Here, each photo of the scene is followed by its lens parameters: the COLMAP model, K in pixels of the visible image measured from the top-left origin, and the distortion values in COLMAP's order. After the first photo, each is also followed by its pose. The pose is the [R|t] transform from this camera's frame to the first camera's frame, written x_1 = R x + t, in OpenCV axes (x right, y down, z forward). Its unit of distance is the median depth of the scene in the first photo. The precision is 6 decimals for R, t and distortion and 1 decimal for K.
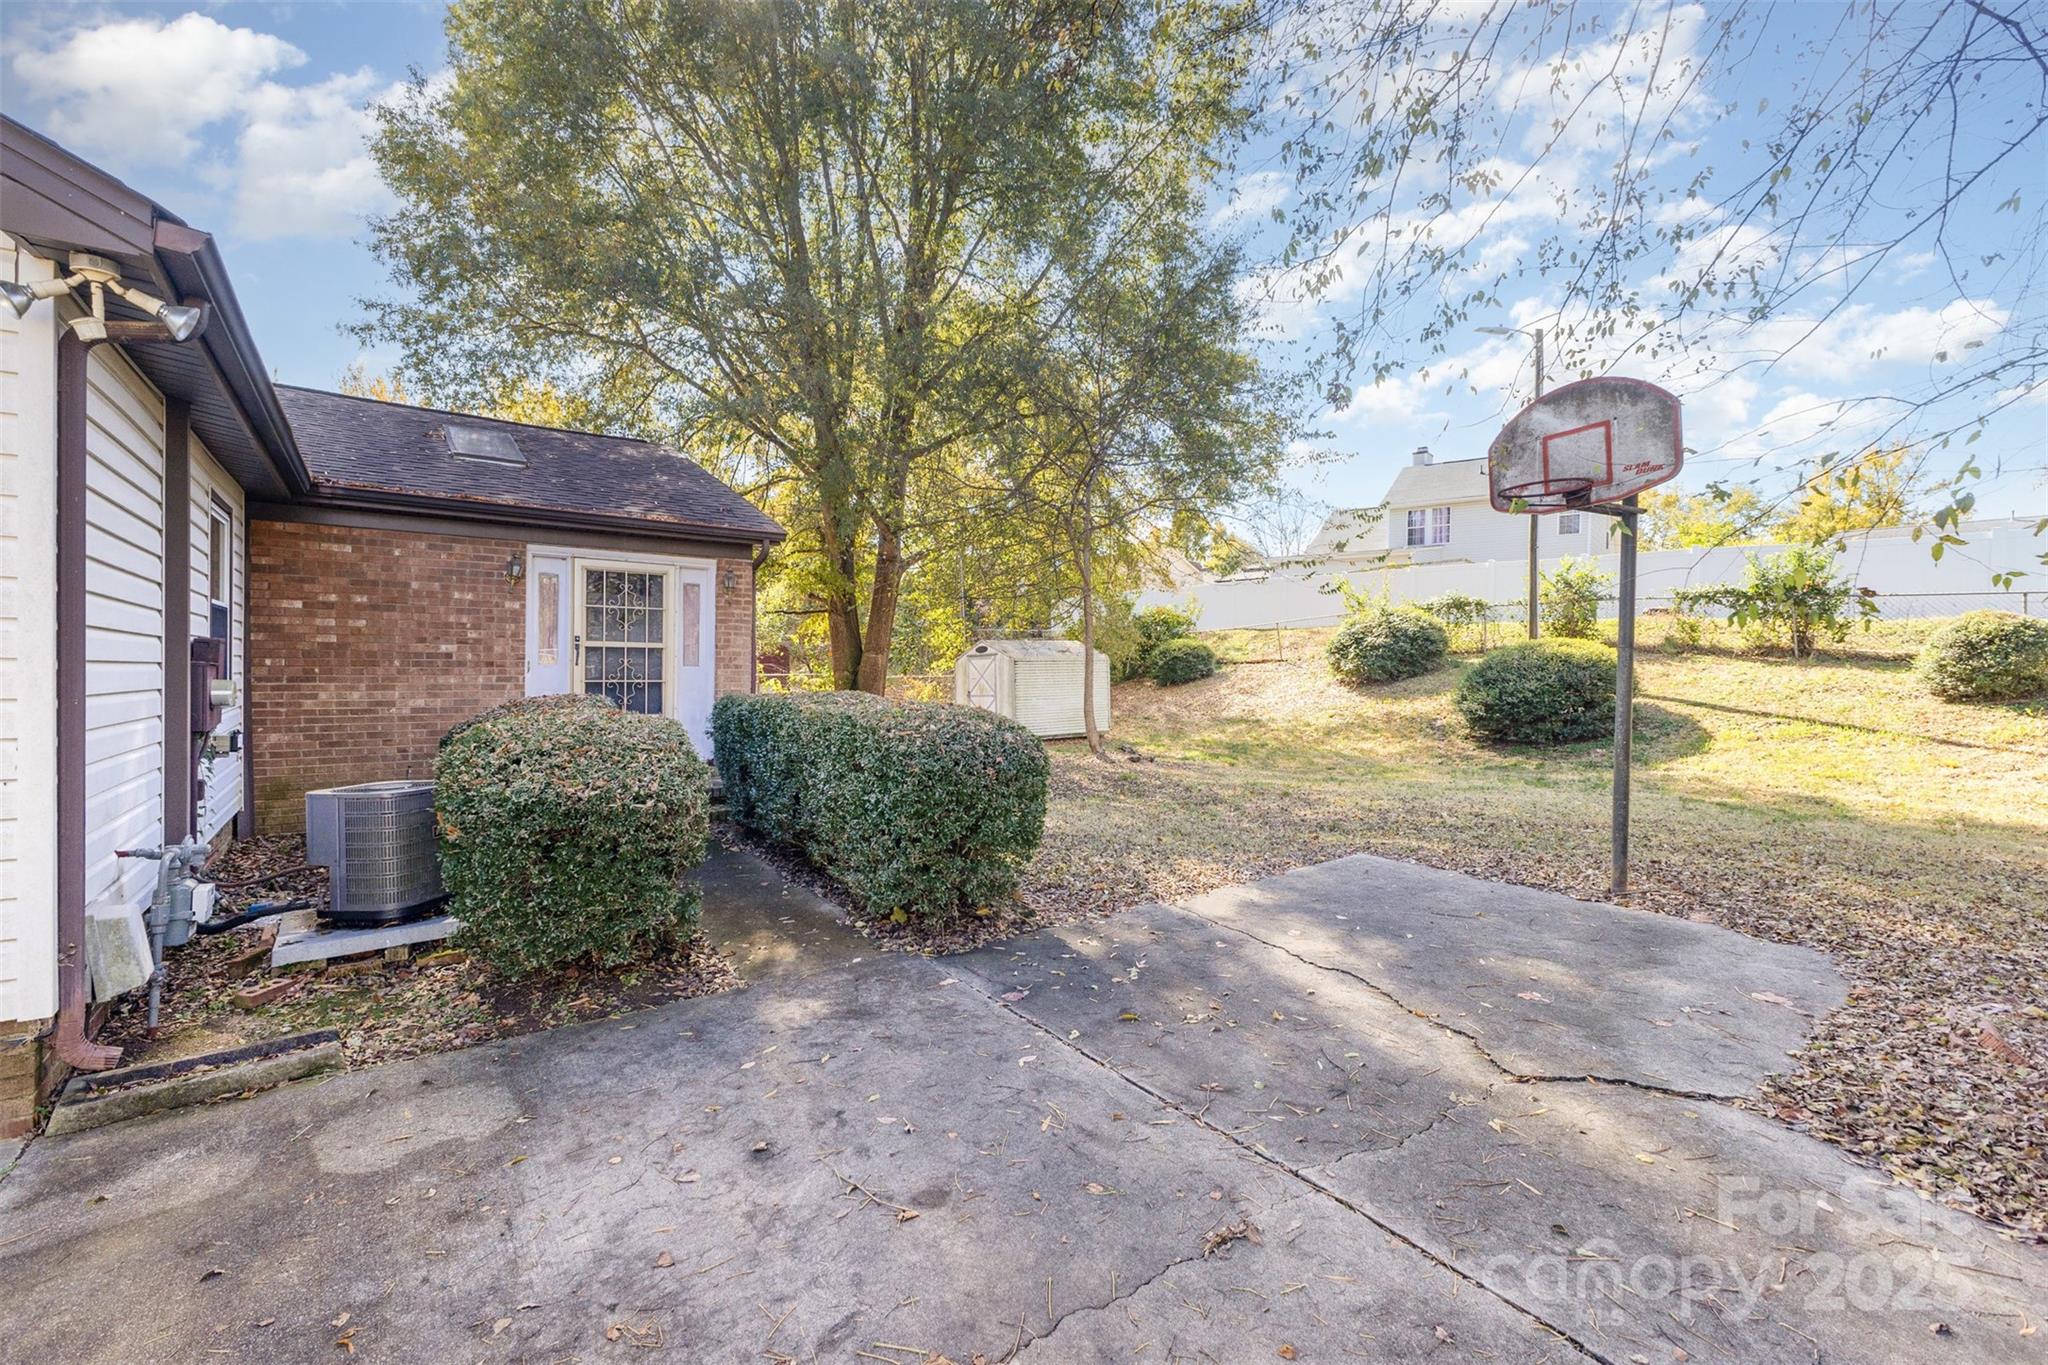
lens RADIAL K [[901.7, 0, 1024.0], [0, 901.7, 682.5], [0, 0, 1]] dist [-0.001348, -0.000122]
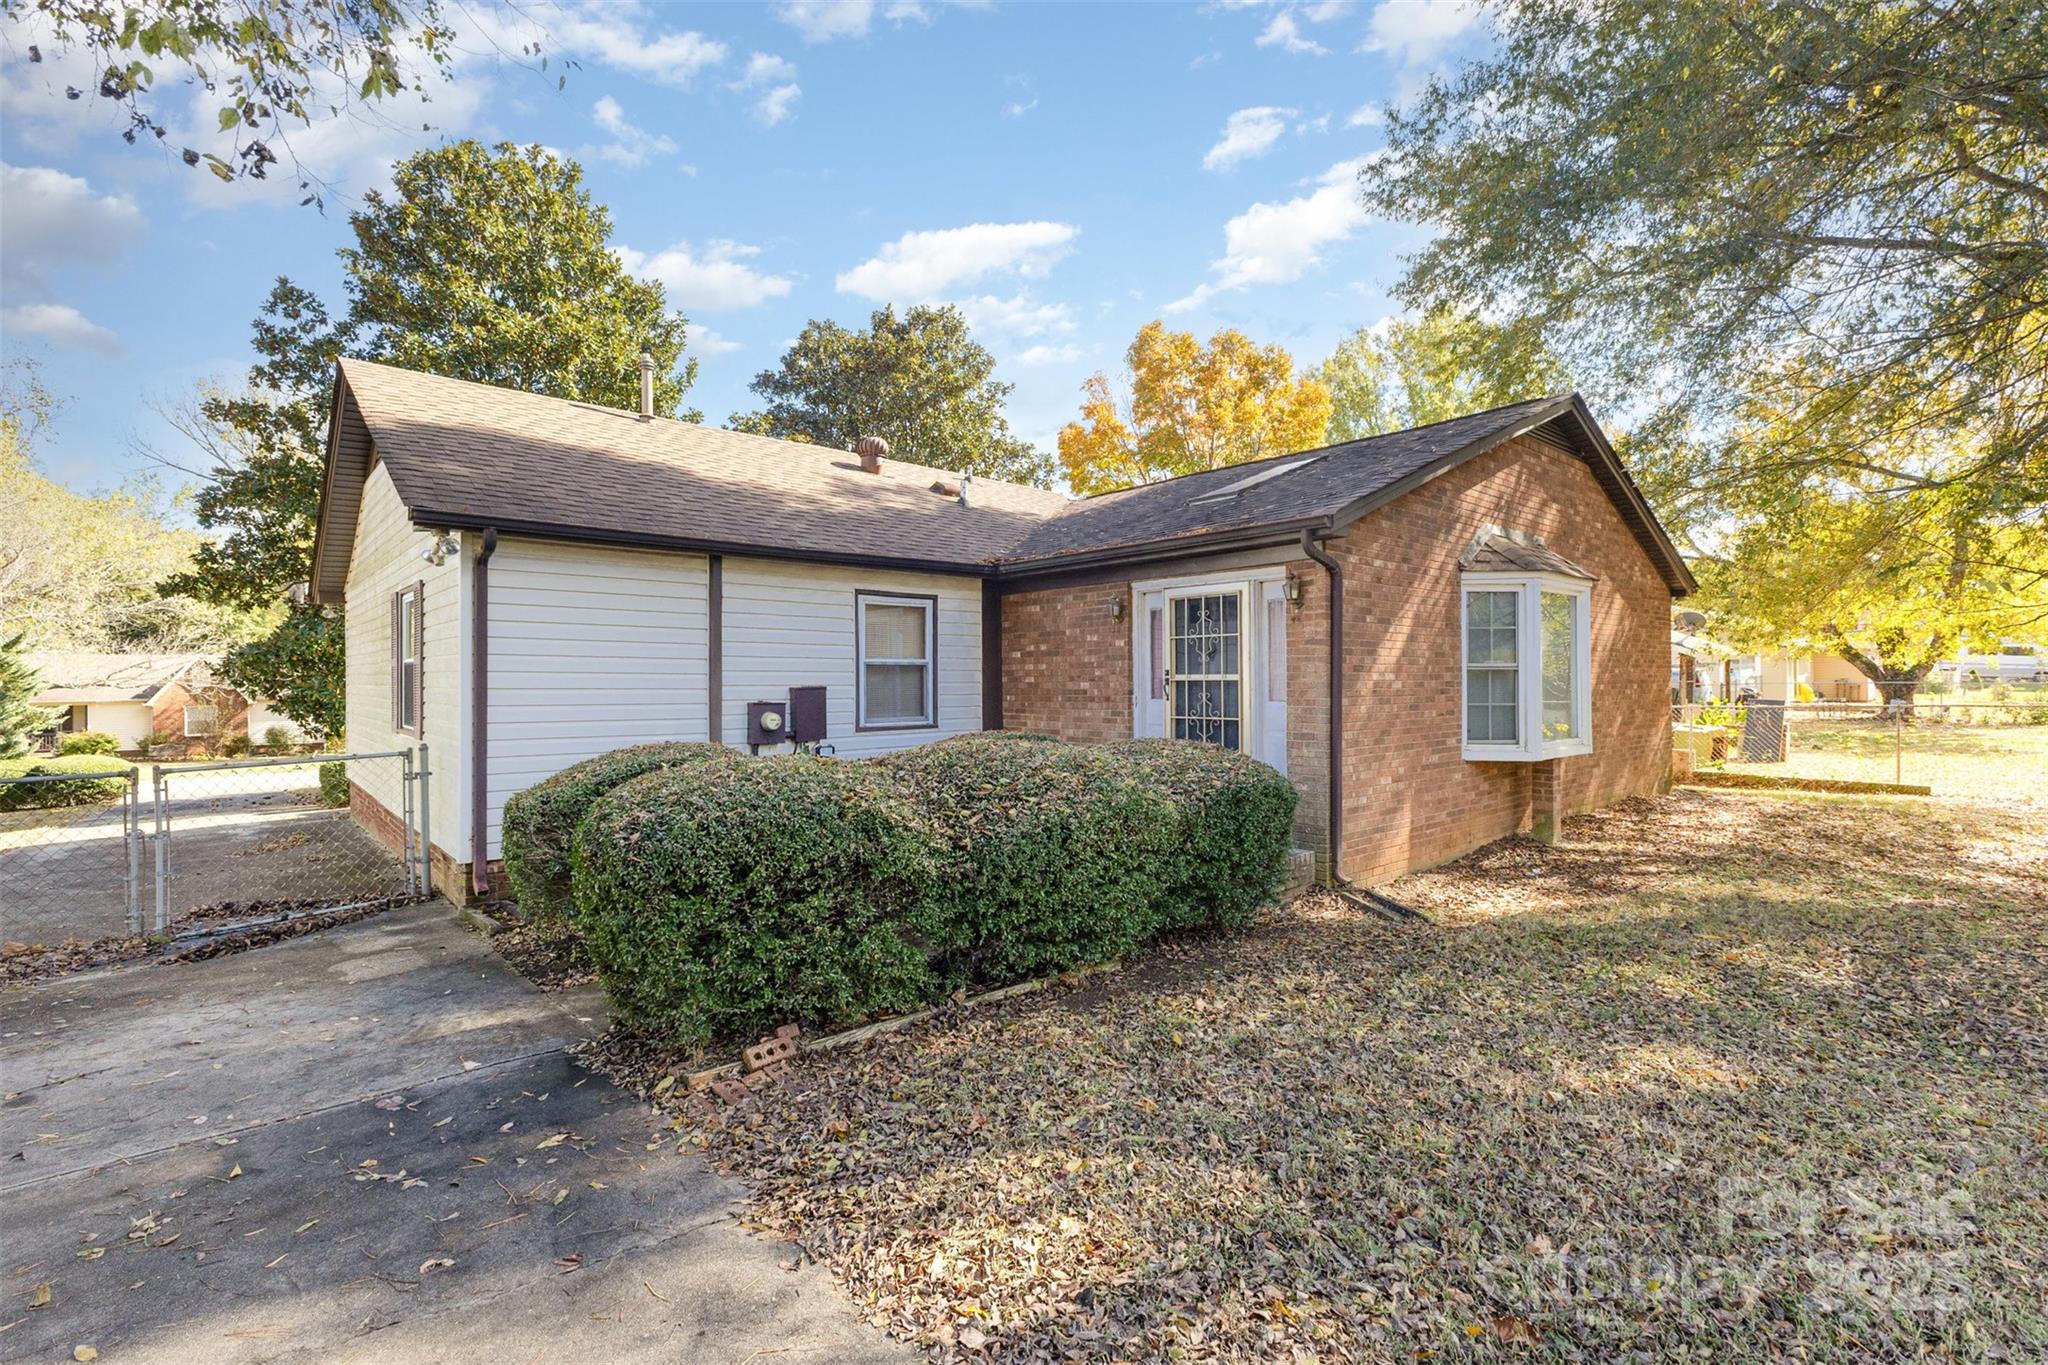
lens RADIAL K [[901.7, 0, 1024.0], [0, 901.7, 682.5], [0, 0, 1]] dist [-0.001348, -0.000122]
pose [[0.100332, -0.010878, -0.994894, 0.536065], [-0.010852, 0.999869, -0.012027, -0.029734], [0.994895, 0.012003, 0.100201, 0.888278]]
